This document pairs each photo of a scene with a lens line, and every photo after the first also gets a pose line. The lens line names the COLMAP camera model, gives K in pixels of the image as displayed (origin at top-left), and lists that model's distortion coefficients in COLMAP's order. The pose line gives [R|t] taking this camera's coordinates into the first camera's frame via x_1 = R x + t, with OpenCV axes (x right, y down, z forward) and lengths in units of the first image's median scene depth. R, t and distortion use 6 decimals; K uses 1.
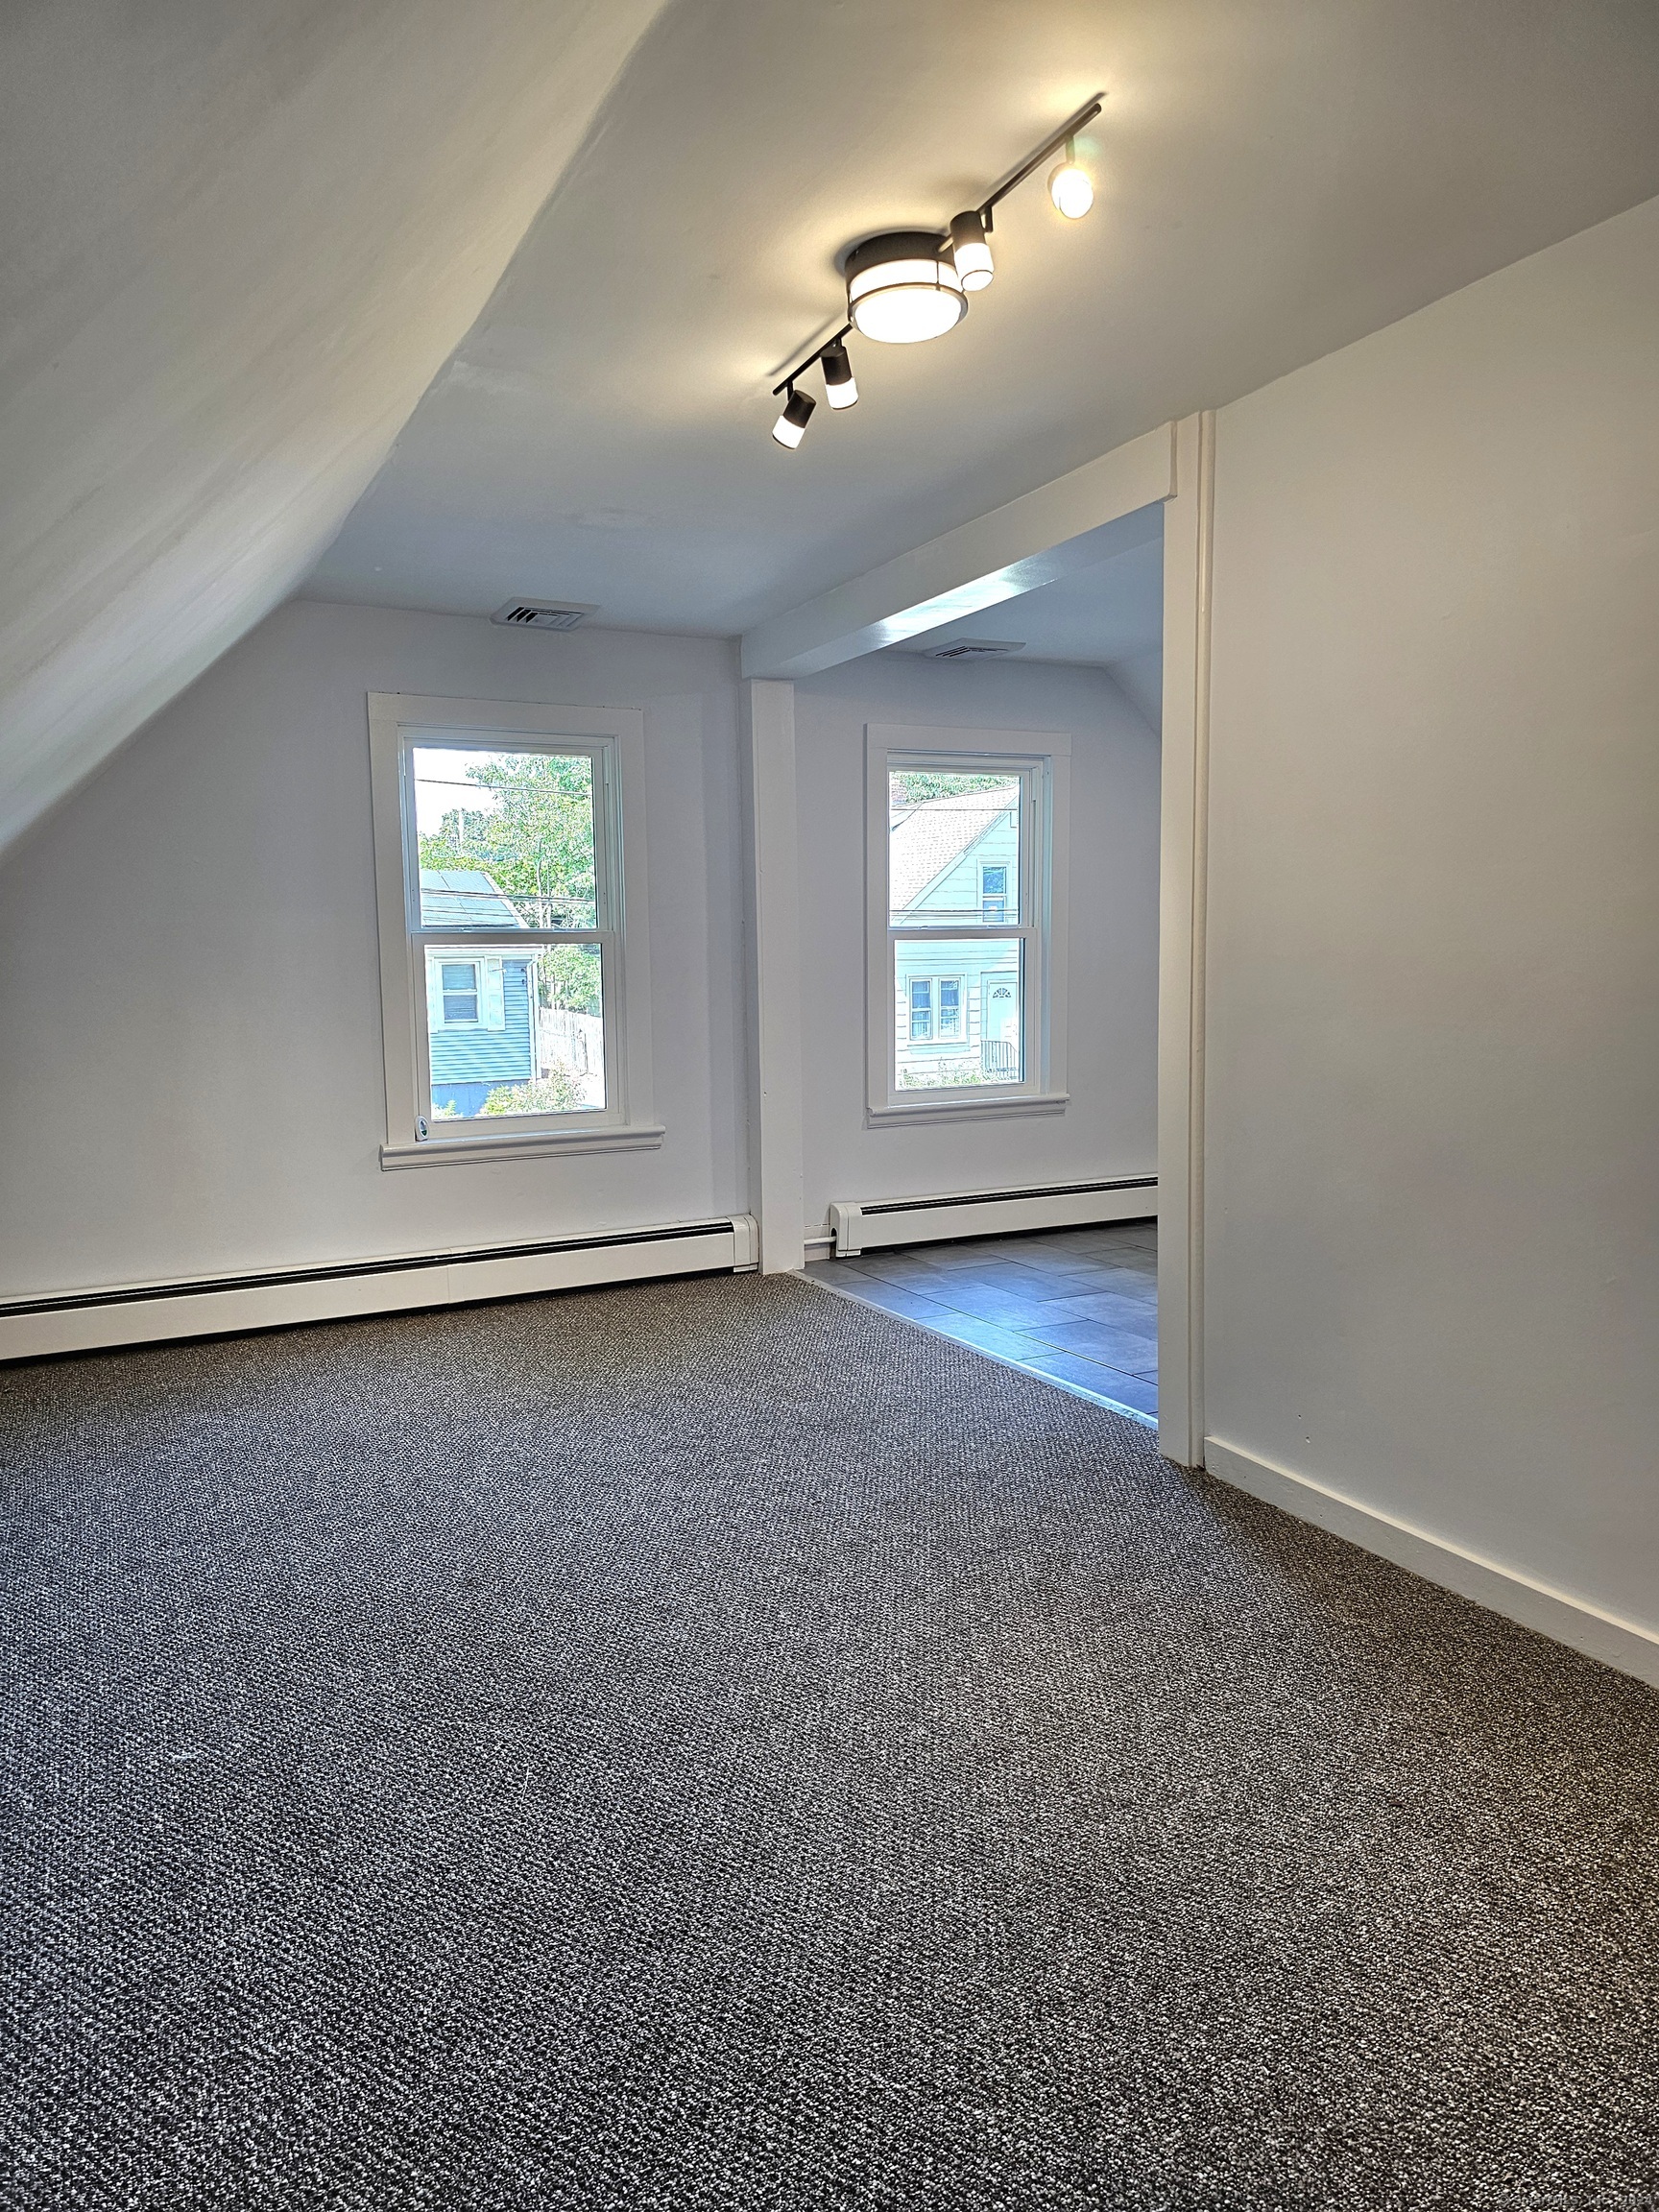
lens RADIAL K [[1491.0, 0, 830.3], [0, 1491.0, 1105.8], [0, 0, 1]] dist [0.045022, -0.006338]
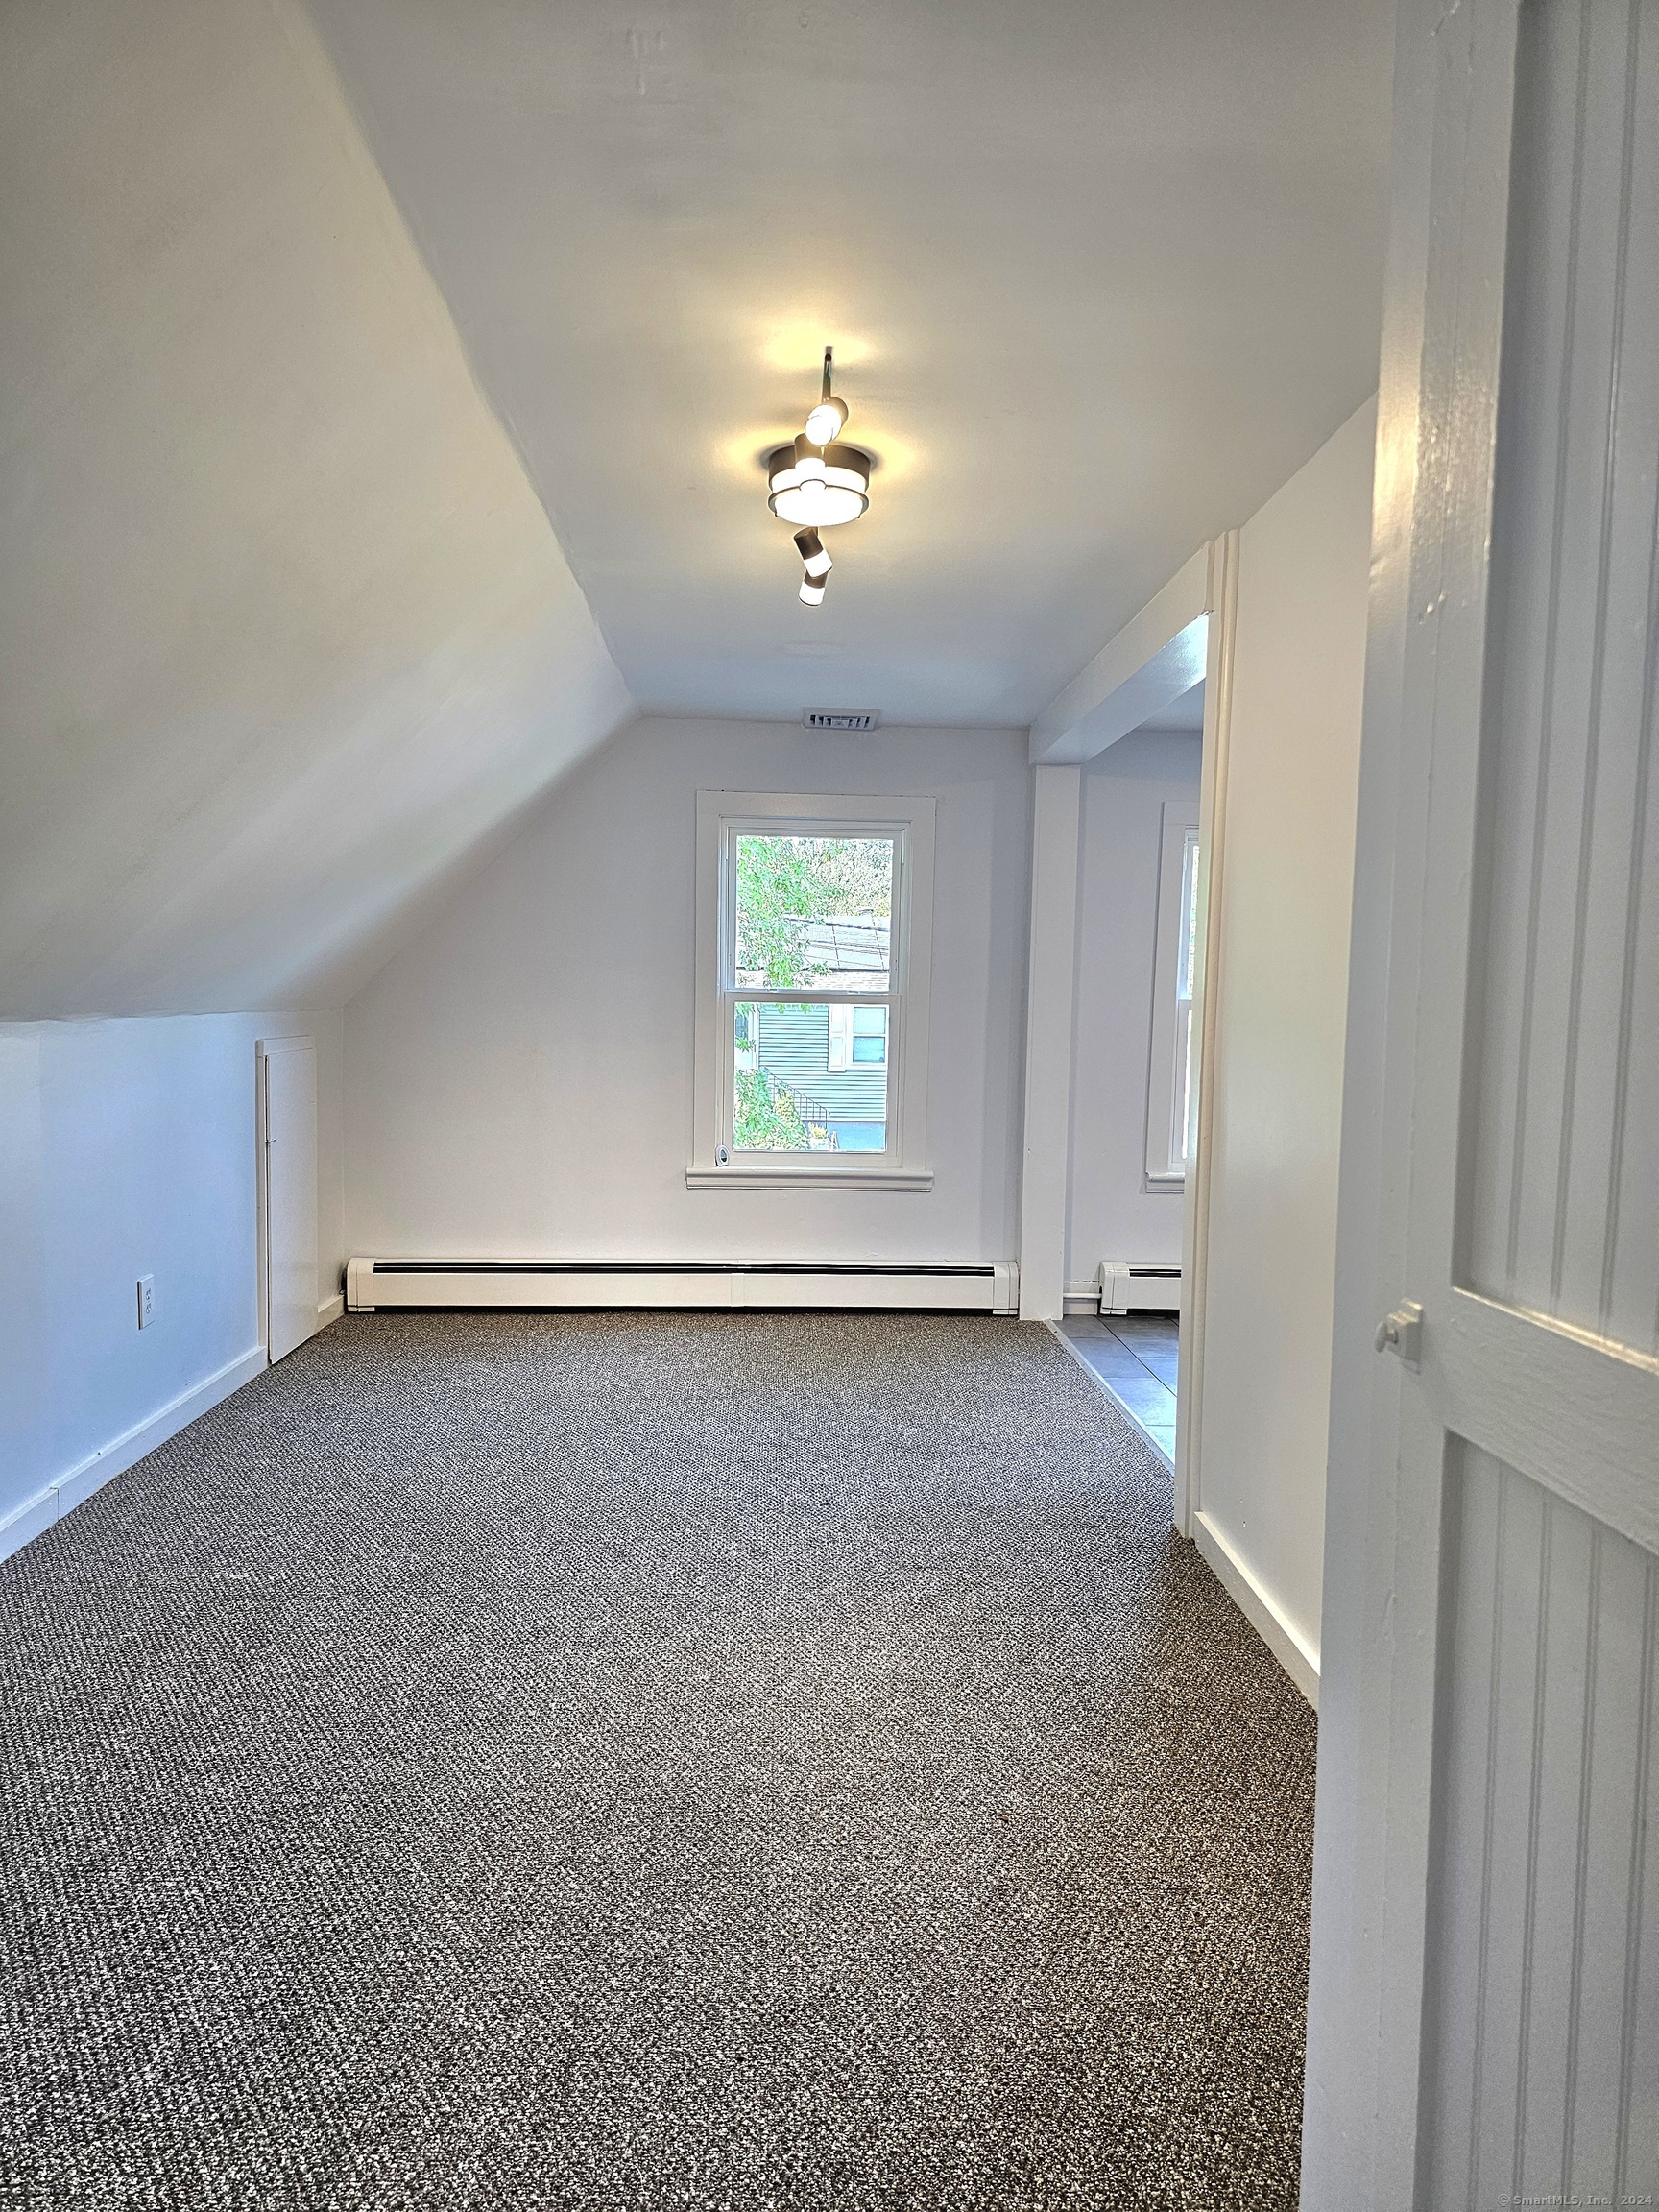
lens RADIAL K [[1491.0, 0, 832.3], [0, 1491.0, 1103.3], [0, 0, 1]] dist [0.045022, -0.006338]
pose [[0.910726, 0.066473, -0.407627, 0.278989], [-0.080389, 0.996617, -0.017085, -0.012912], [0.405112, 0.048328, 0.912989, -0.034315]]
